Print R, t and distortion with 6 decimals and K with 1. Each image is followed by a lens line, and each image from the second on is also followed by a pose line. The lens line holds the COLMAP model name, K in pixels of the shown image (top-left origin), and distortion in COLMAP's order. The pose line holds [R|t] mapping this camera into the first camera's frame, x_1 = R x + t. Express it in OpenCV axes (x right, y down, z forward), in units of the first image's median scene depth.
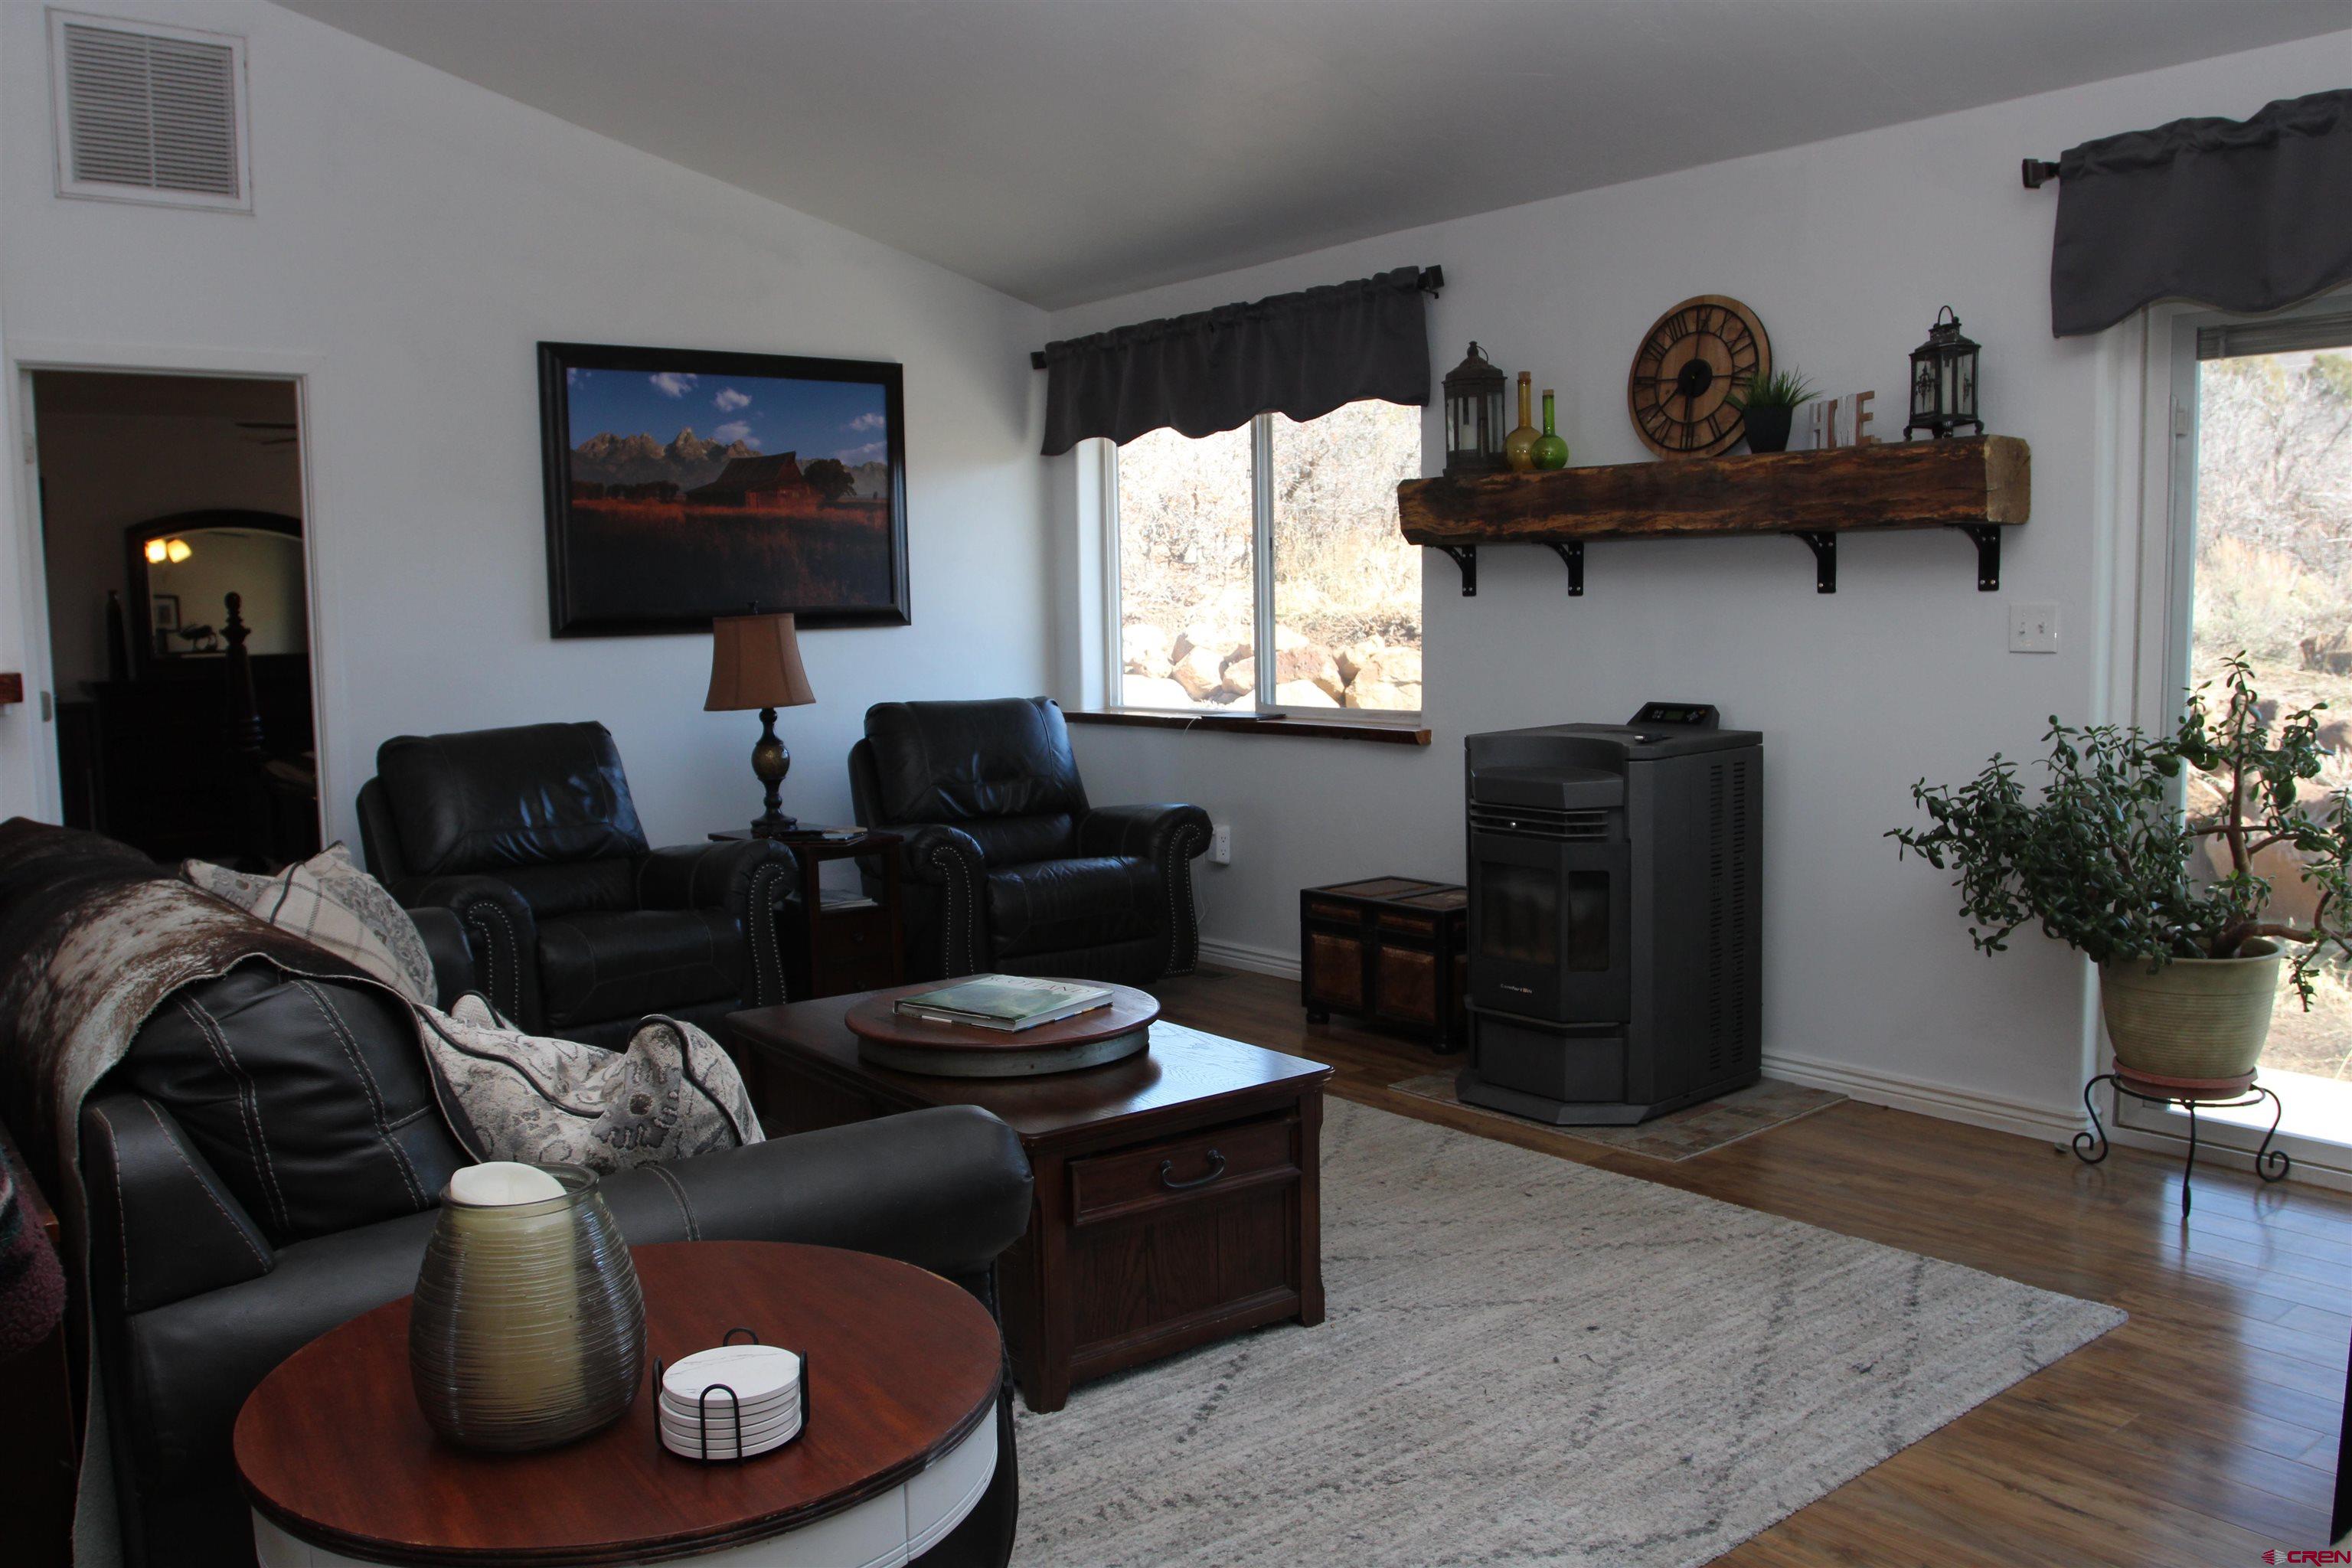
lens RADIAL K [[1841.6, 0, 1176.4], [0, 1841.6, 801.5], [0, 0, 1]] dist [-0.096640, 0.061920]
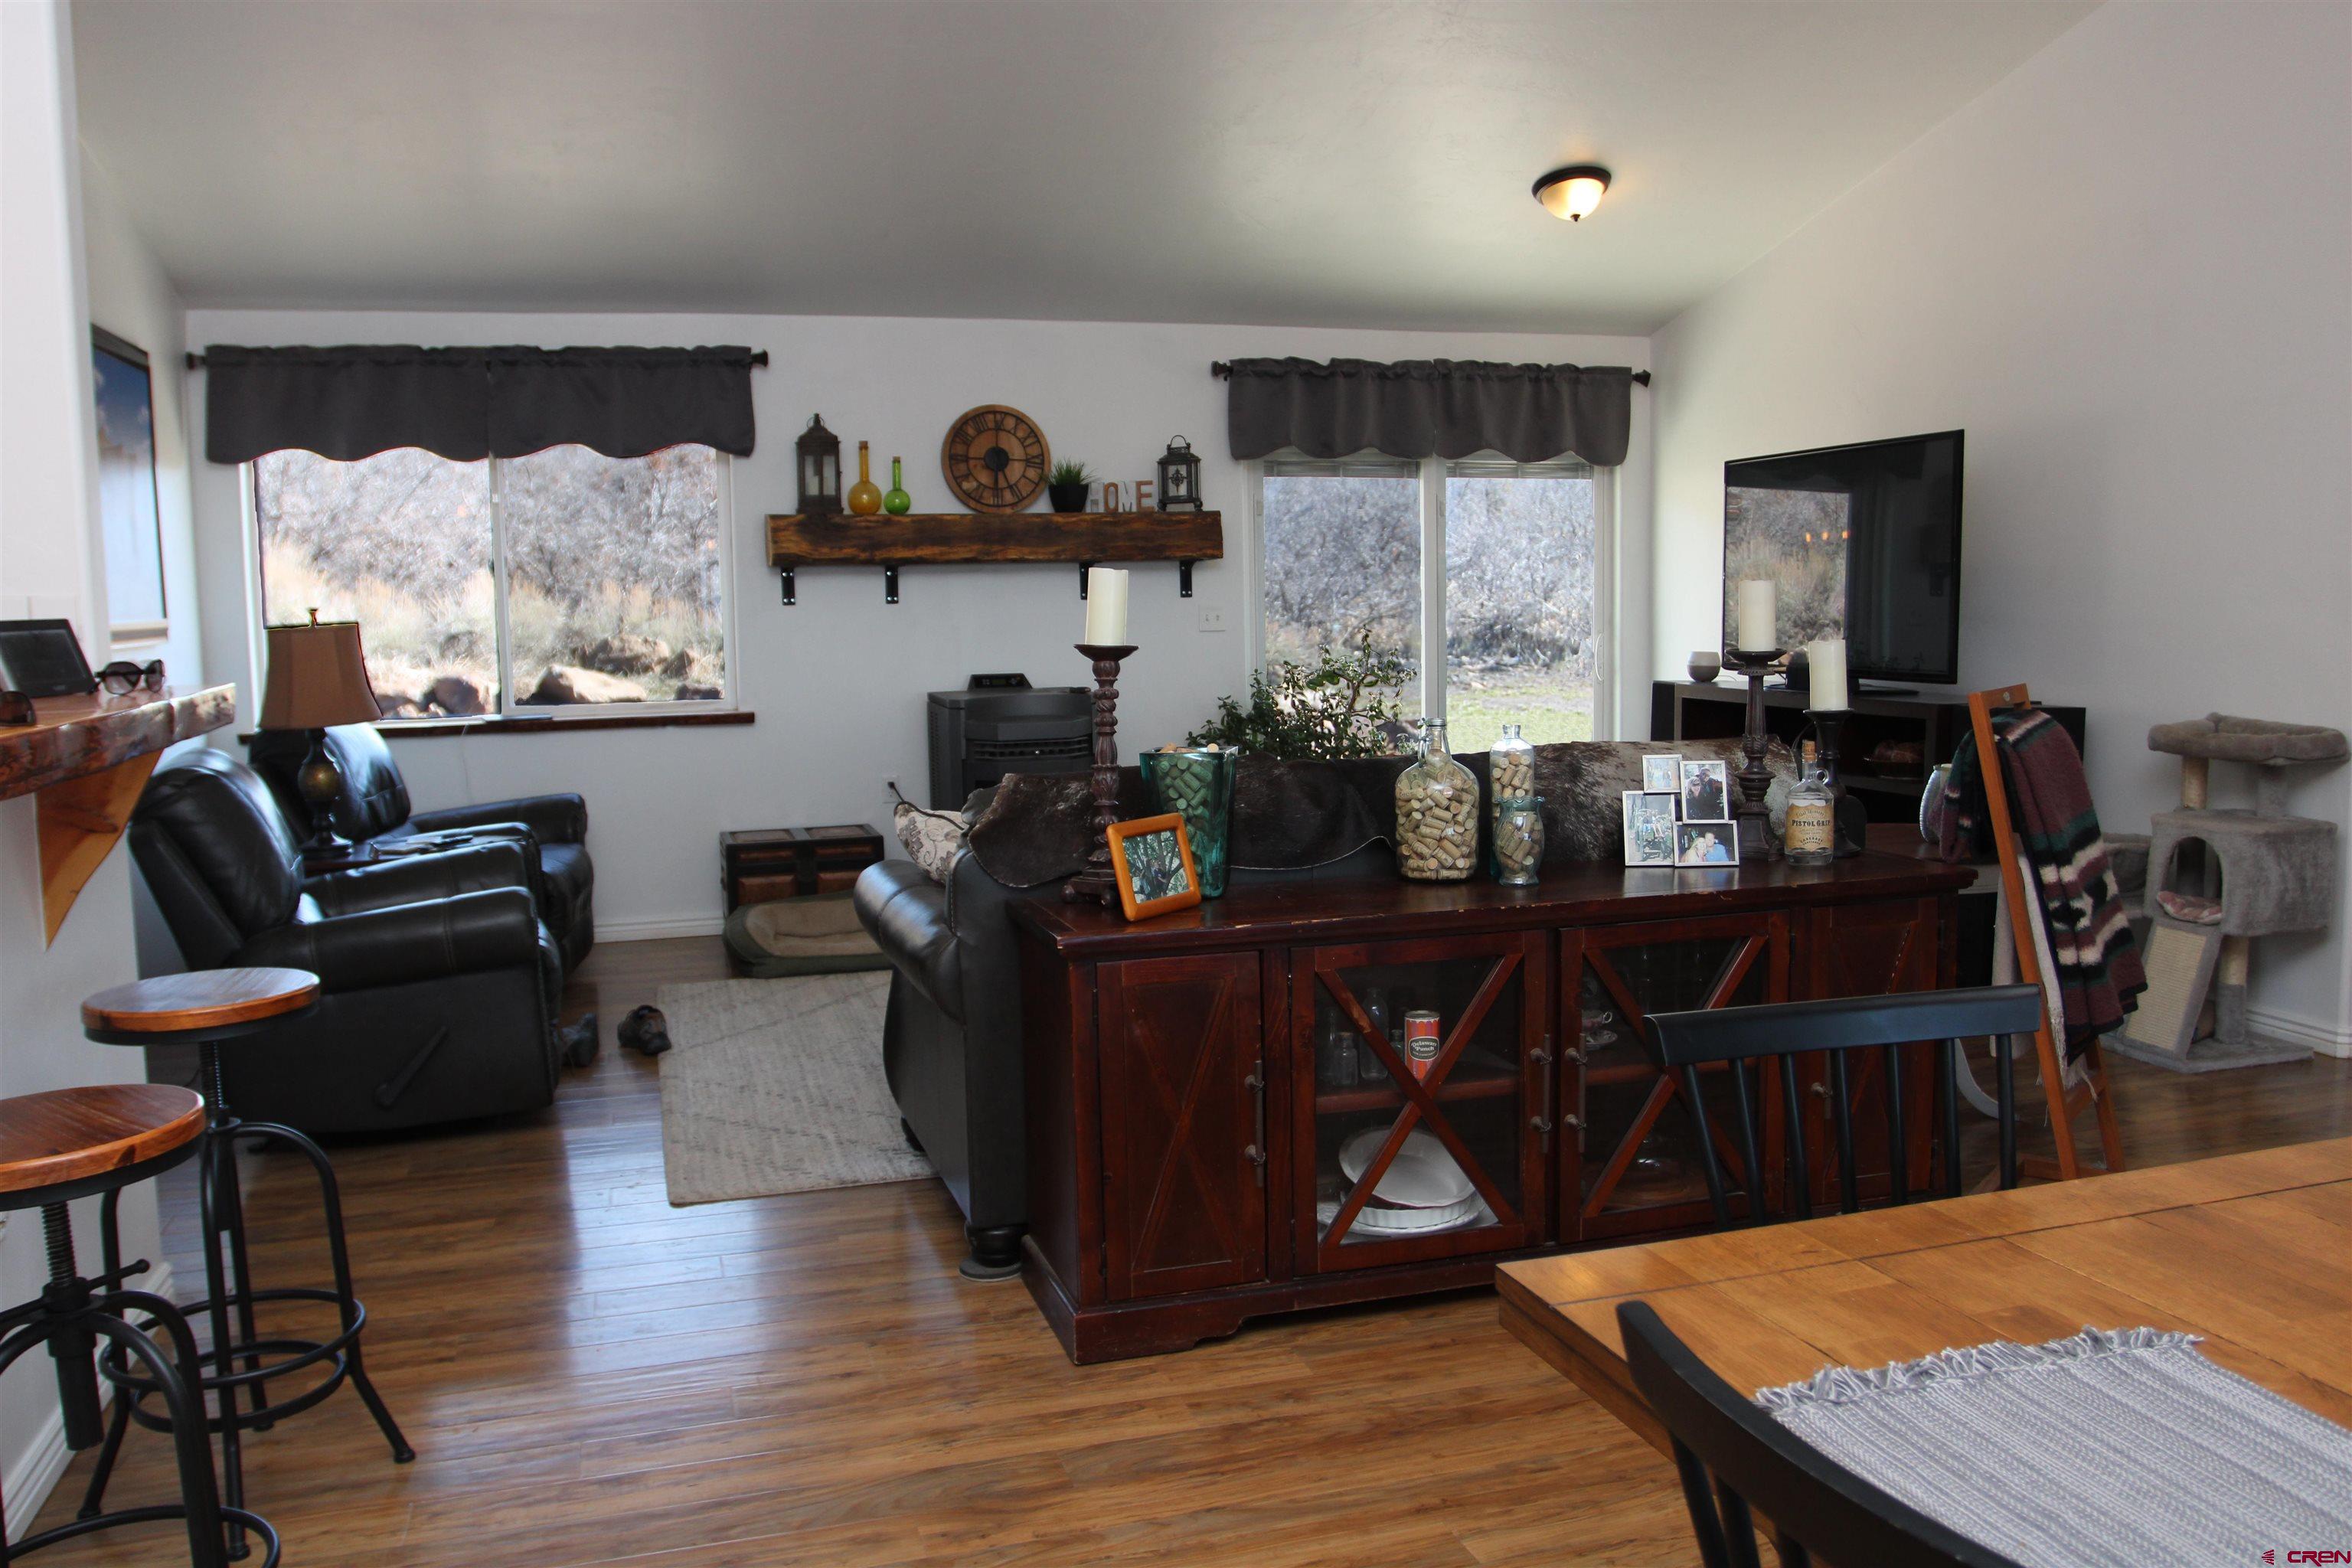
lens RADIAL K [[1841.6, 0, 1176.4], [0, 1841.6, 801.5], [0, 0, 1]] dist [-0.096640, 0.061920]
pose [[0.386458, -0.095056, 0.917396, -1.084467], [0.110330, 0.992297, 0.056340, -0.018857], [-0.915684, 0.079444, 0.393969, 0.283580]]
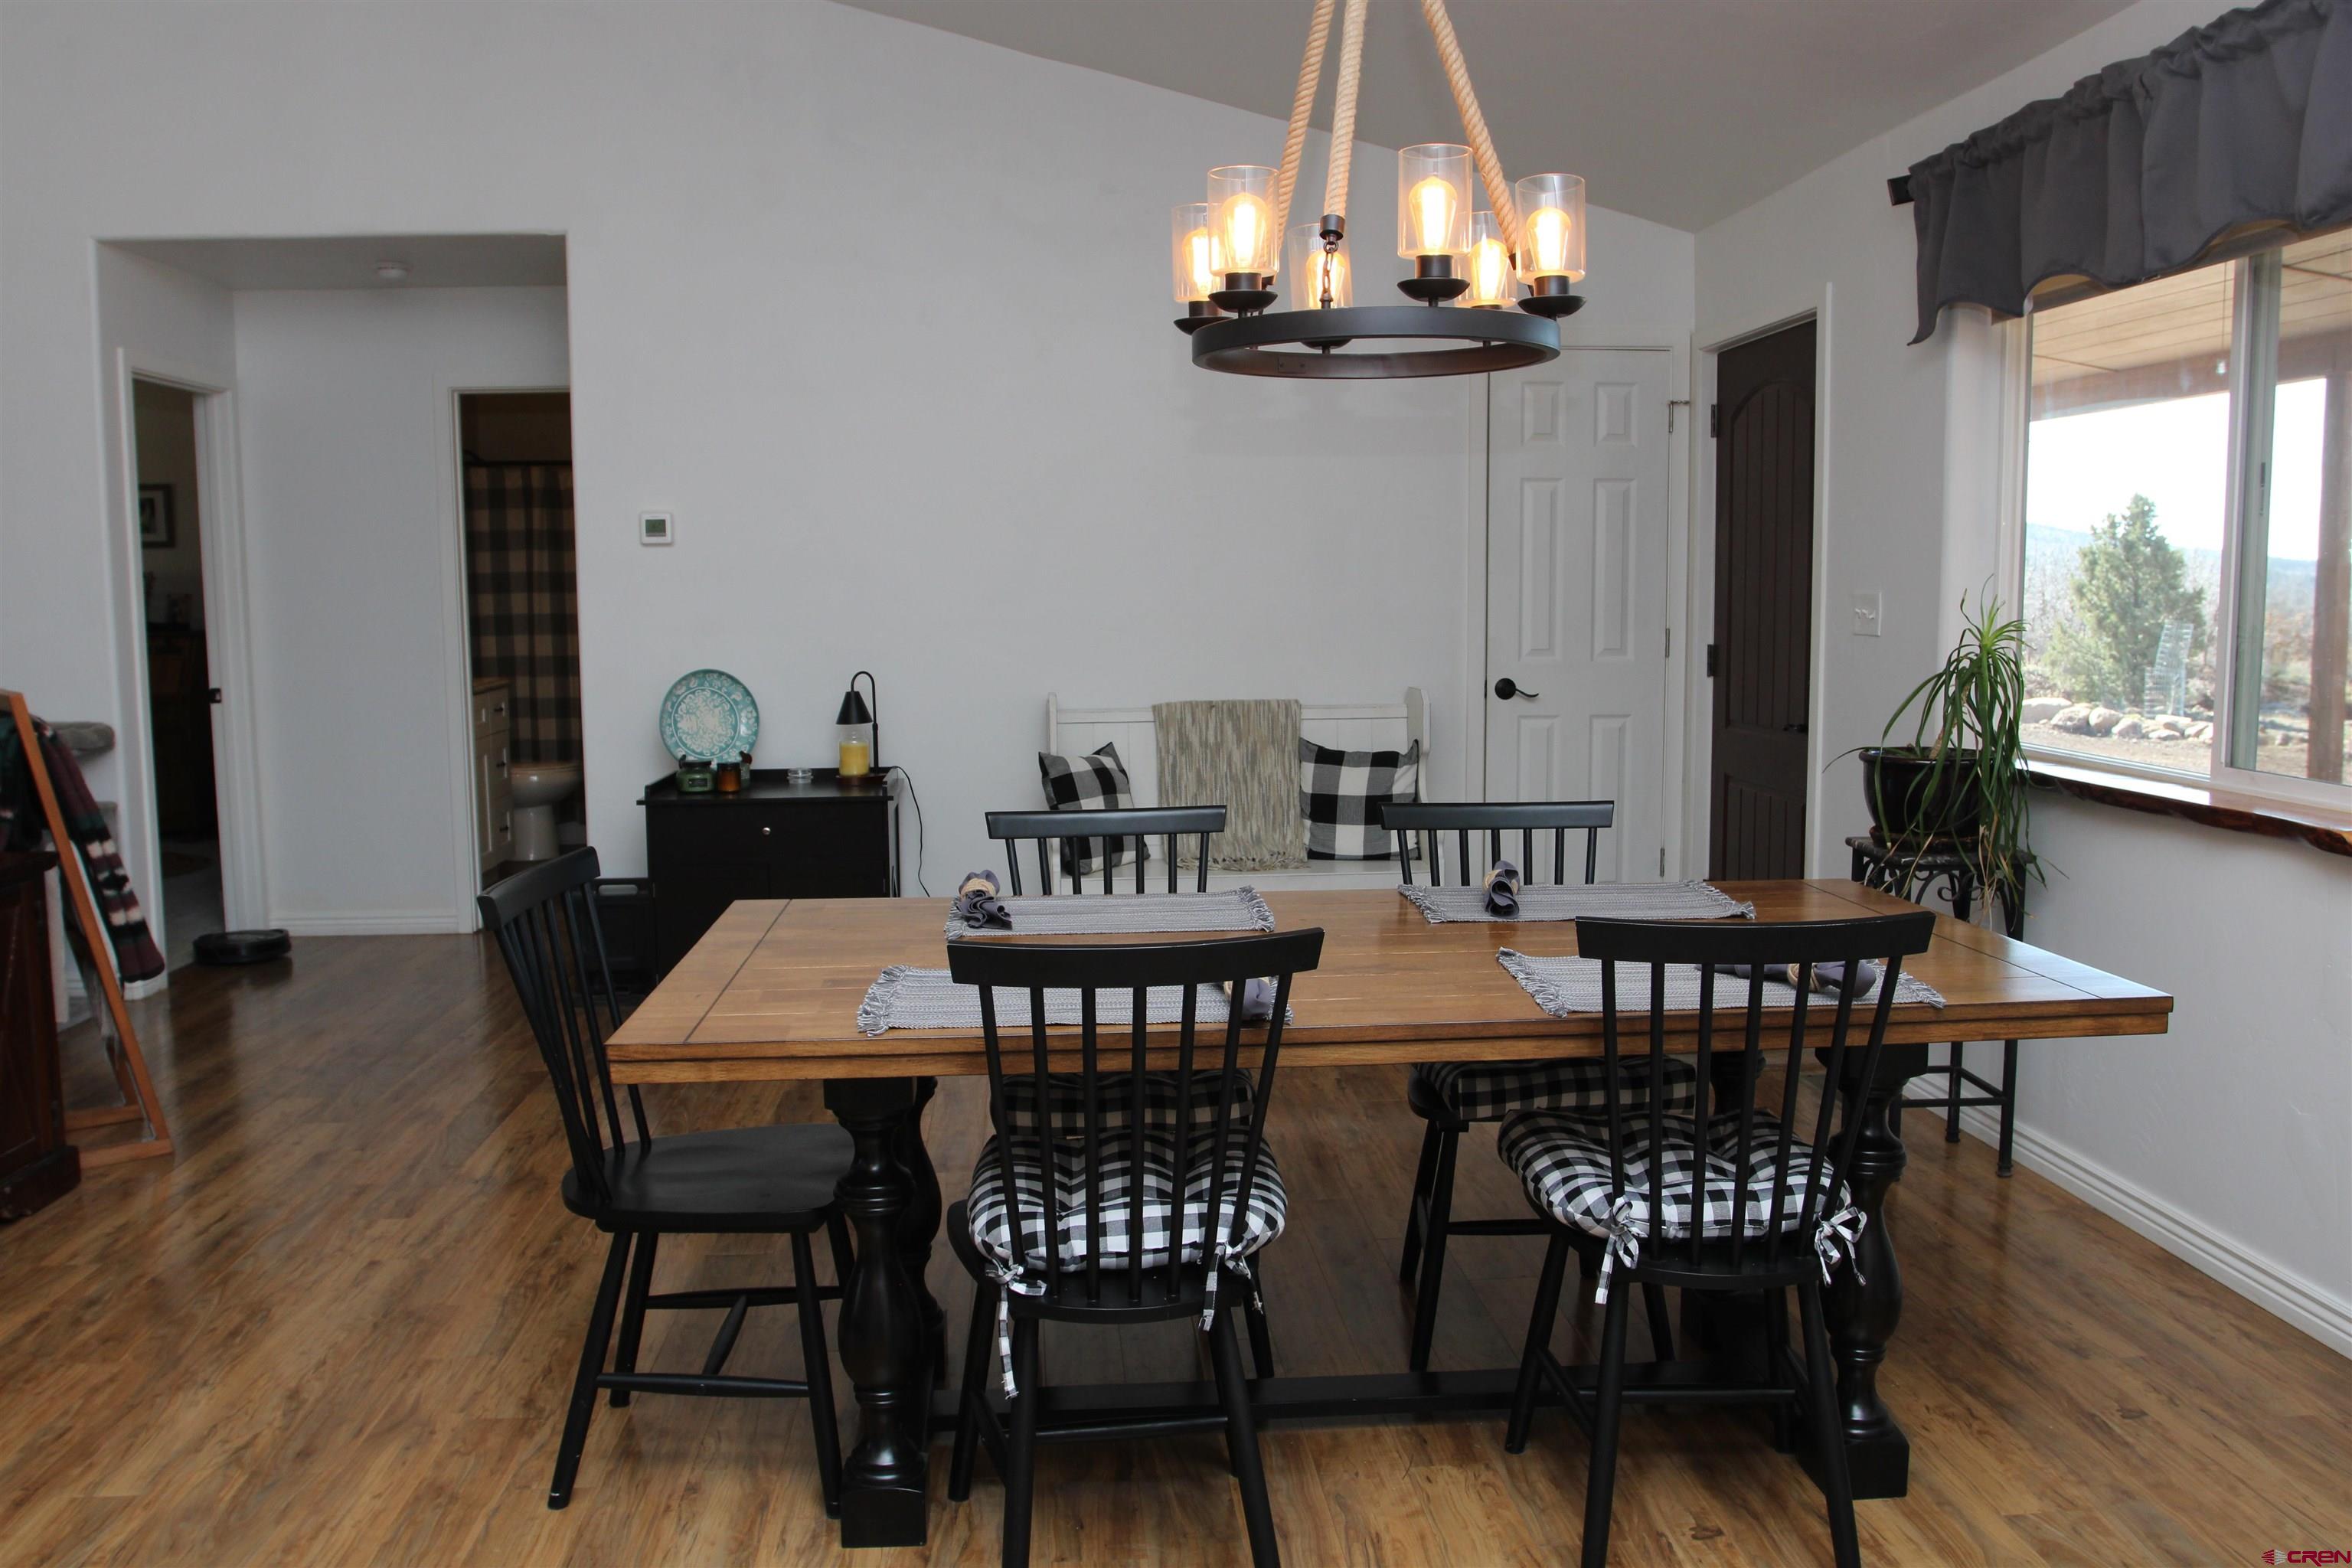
lens RADIAL K [[1841.6, 0, 1176.4], [0, 1841.6, 801.5], [0, 0, 1]] dist [-0.096640, 0.061920]
pose [[-0.825012, -0.046910, 0.563165, -1.158470], [0.076302, 0.978176, 0.193258, -0.054255], [-0.559940, 0.202411, -0.803428, 0.645223]]
